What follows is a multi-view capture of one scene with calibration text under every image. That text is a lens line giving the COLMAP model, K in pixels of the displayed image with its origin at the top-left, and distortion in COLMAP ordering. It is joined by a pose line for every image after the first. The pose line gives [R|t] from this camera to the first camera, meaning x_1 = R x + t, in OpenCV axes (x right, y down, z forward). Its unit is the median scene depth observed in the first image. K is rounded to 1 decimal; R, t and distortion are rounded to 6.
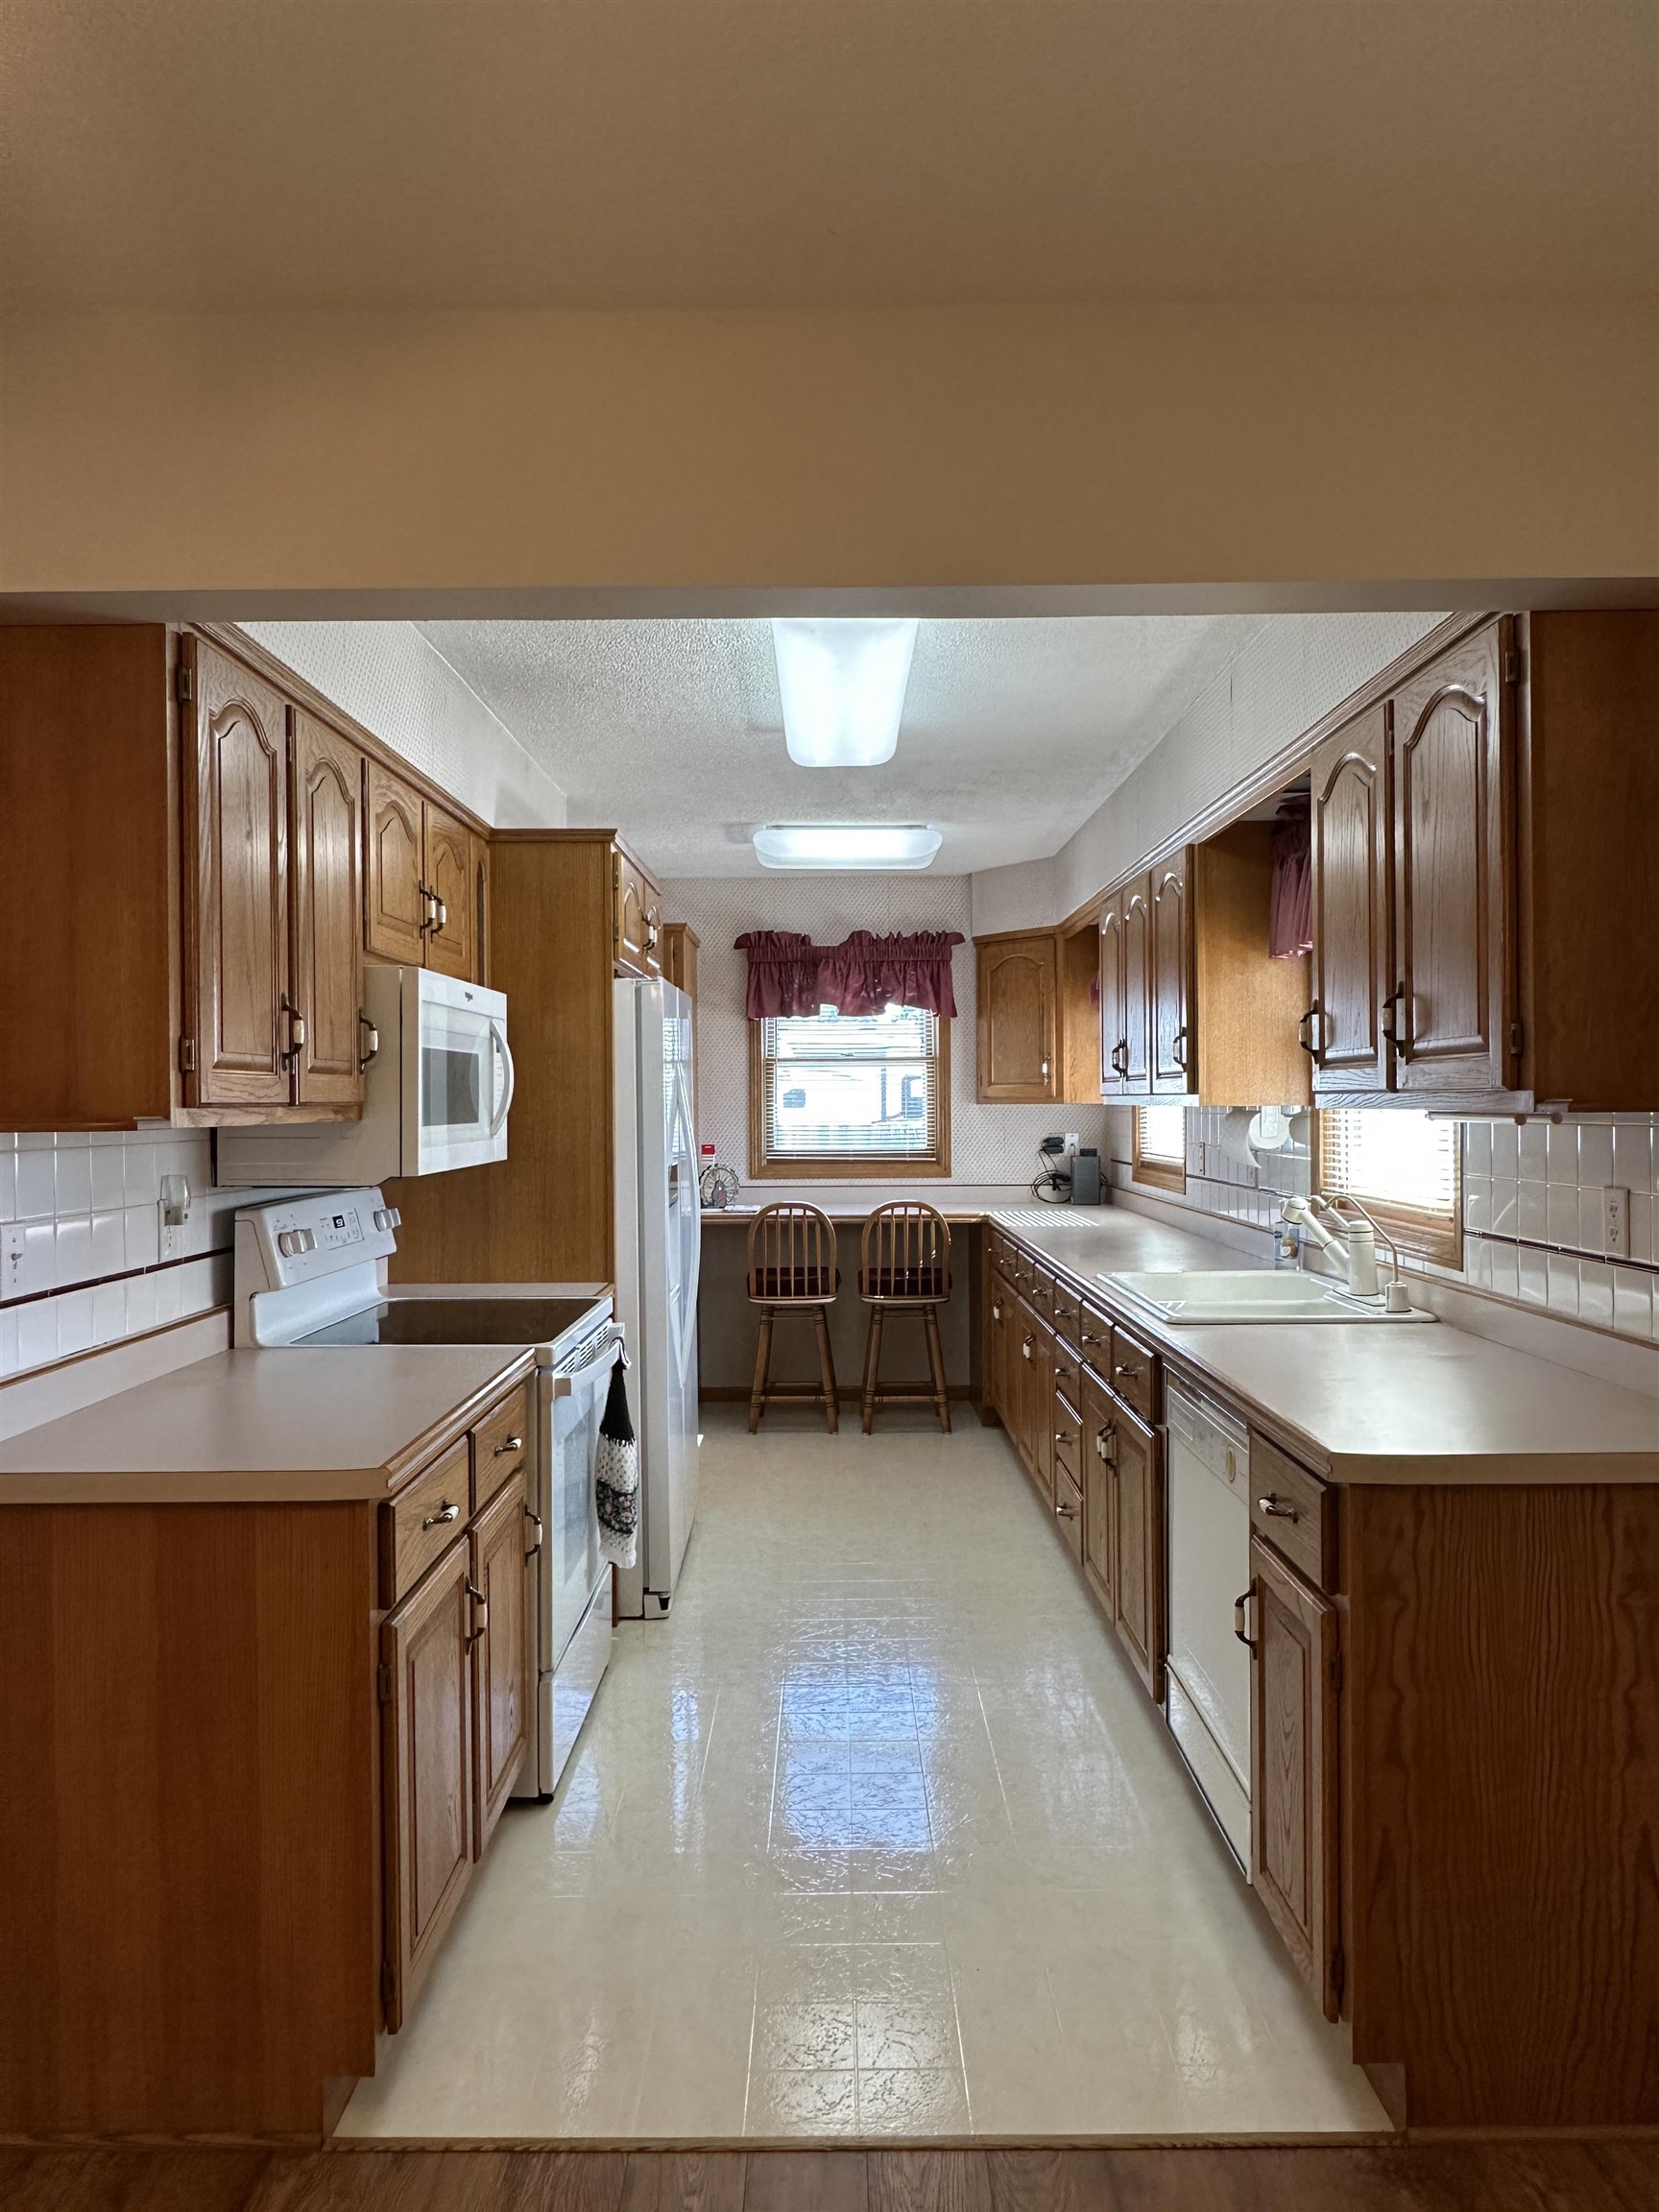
lens RADIAL K [[1457.2, 0, 828.5], [0, 1457.2, 1113.8], [0, 0, 1]] dist [-0.003489, 0.004937]
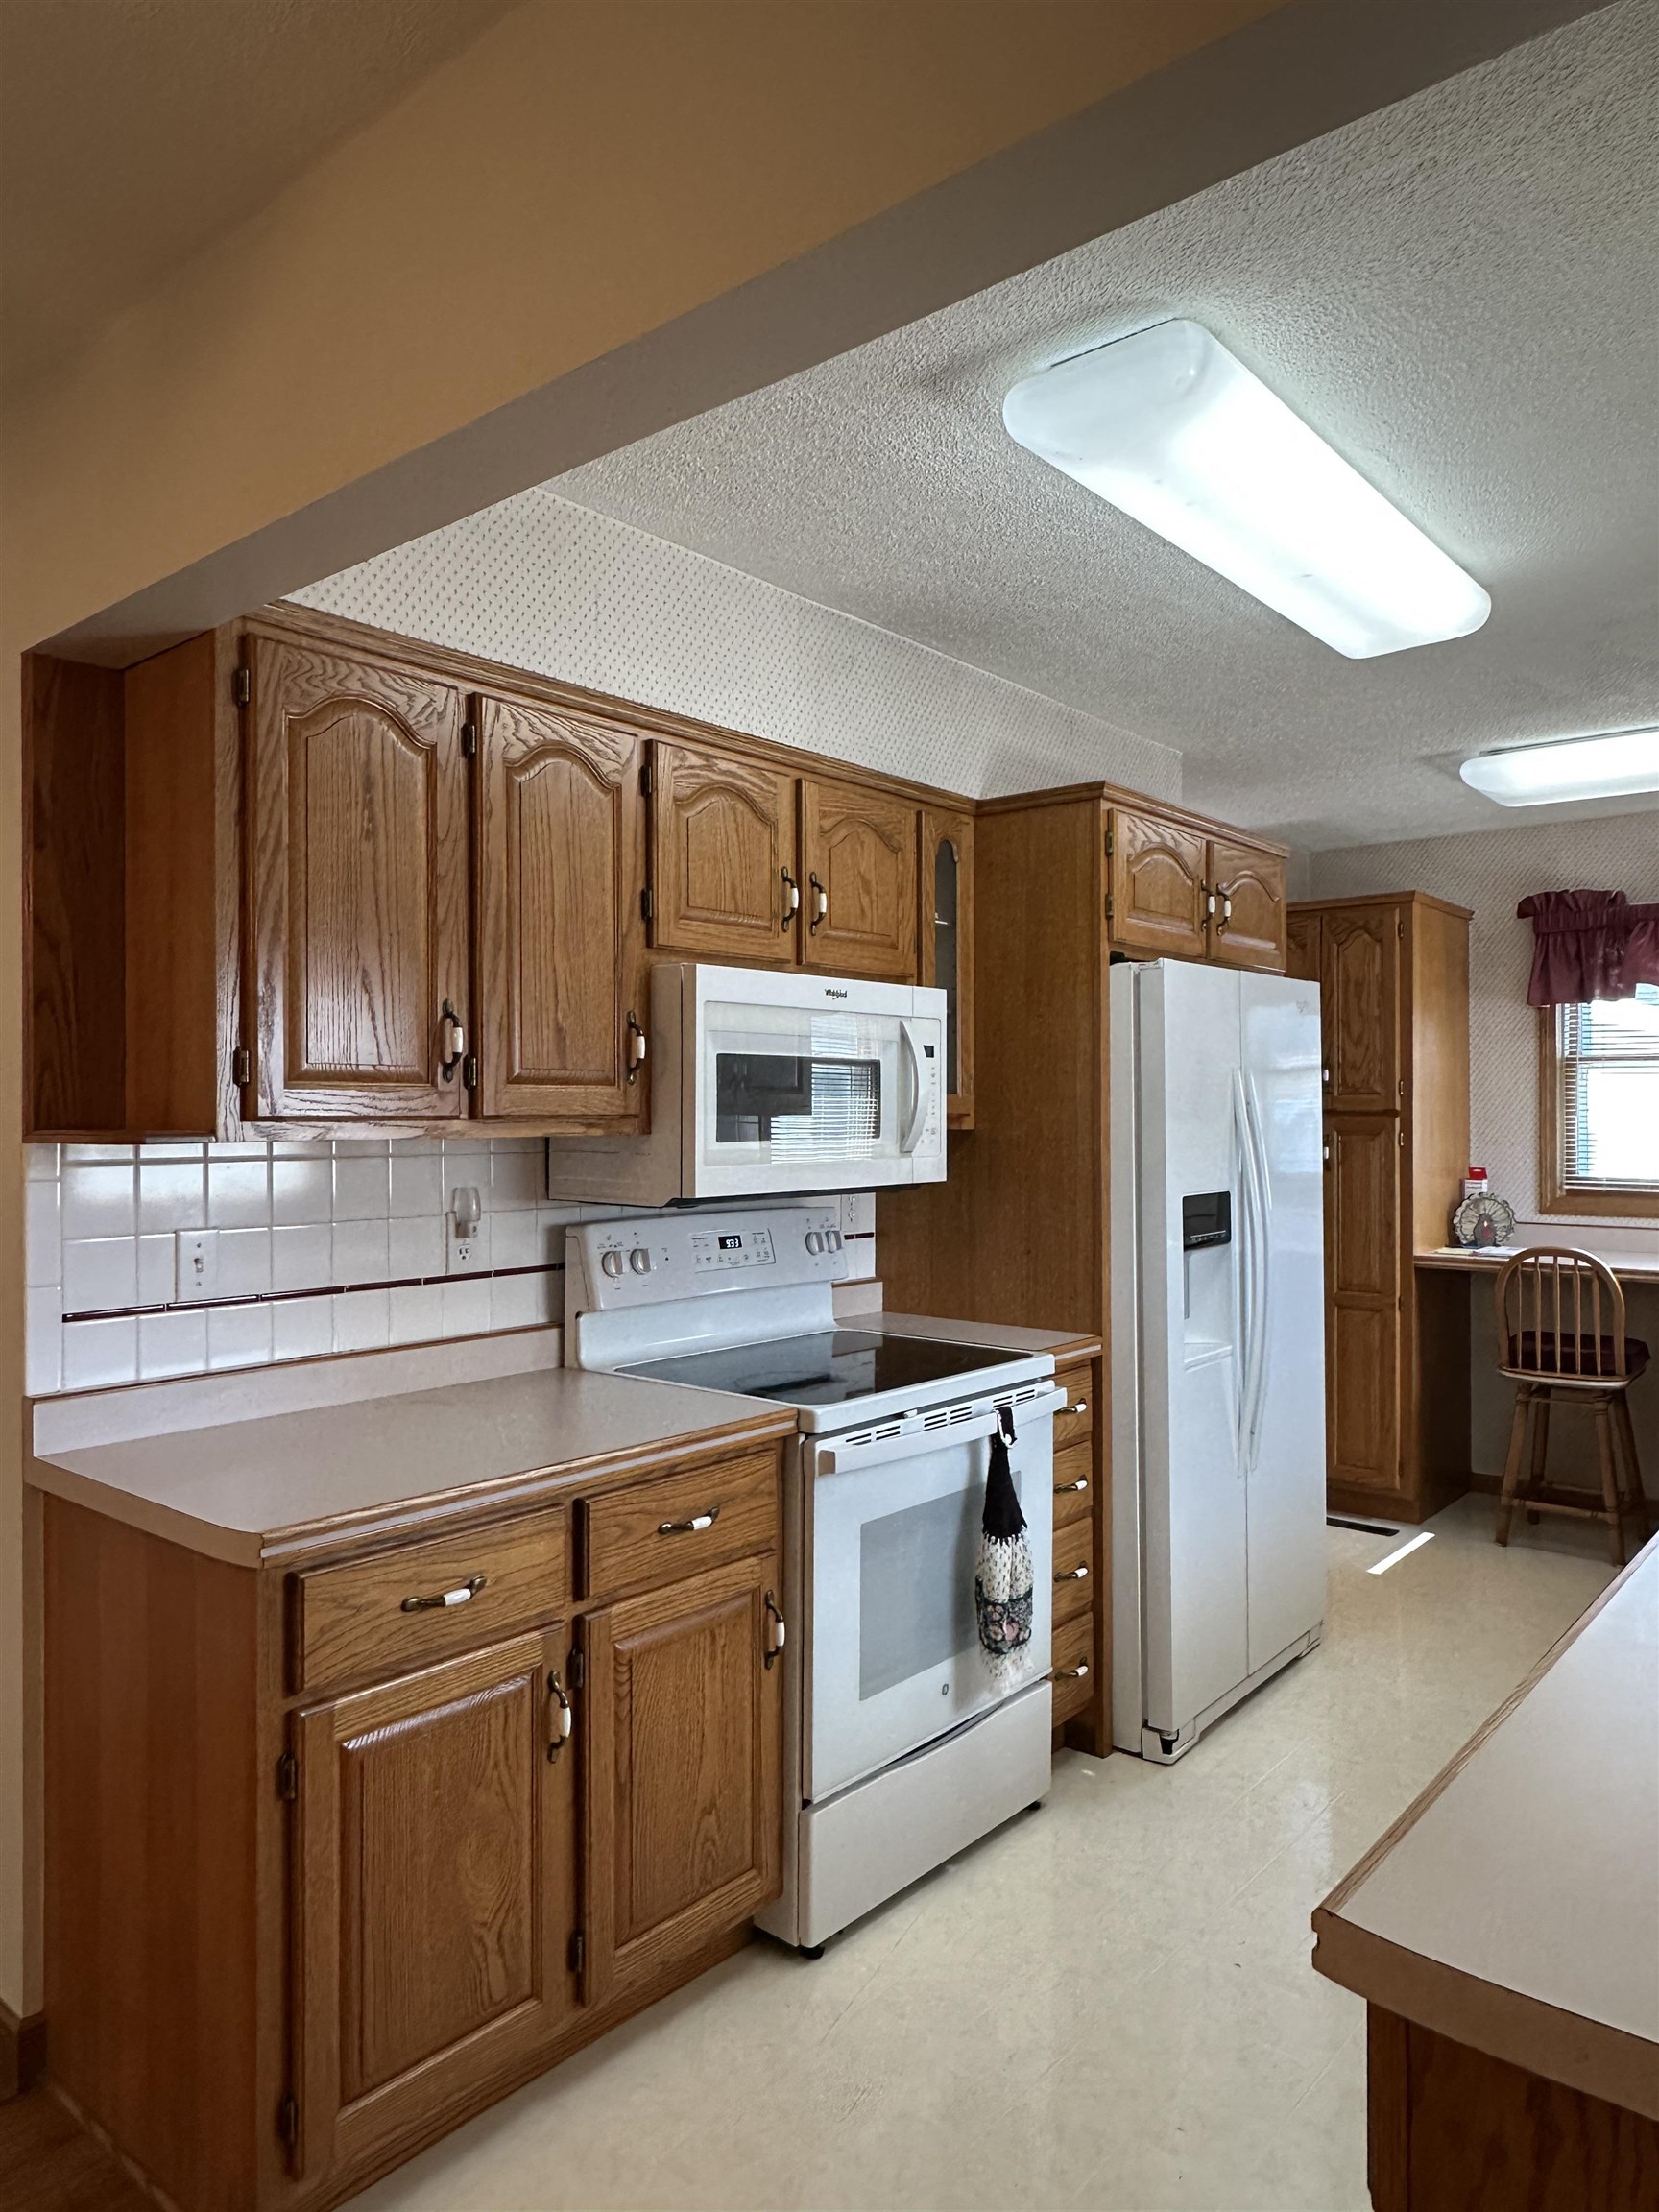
lens RADIAL K [[1457.2, 0, 821.2], [0, 1457.2, 1109.3], [0, 0, 1]] dist [-0.003489, 0.004937]
pose [[0.764854, 0.006100, -0.644175, 0.176303], [-0.010502, 0.999940, -0.003000, -0.004887], [0.644119, 0.009059, 0.764872, 0.186397]]
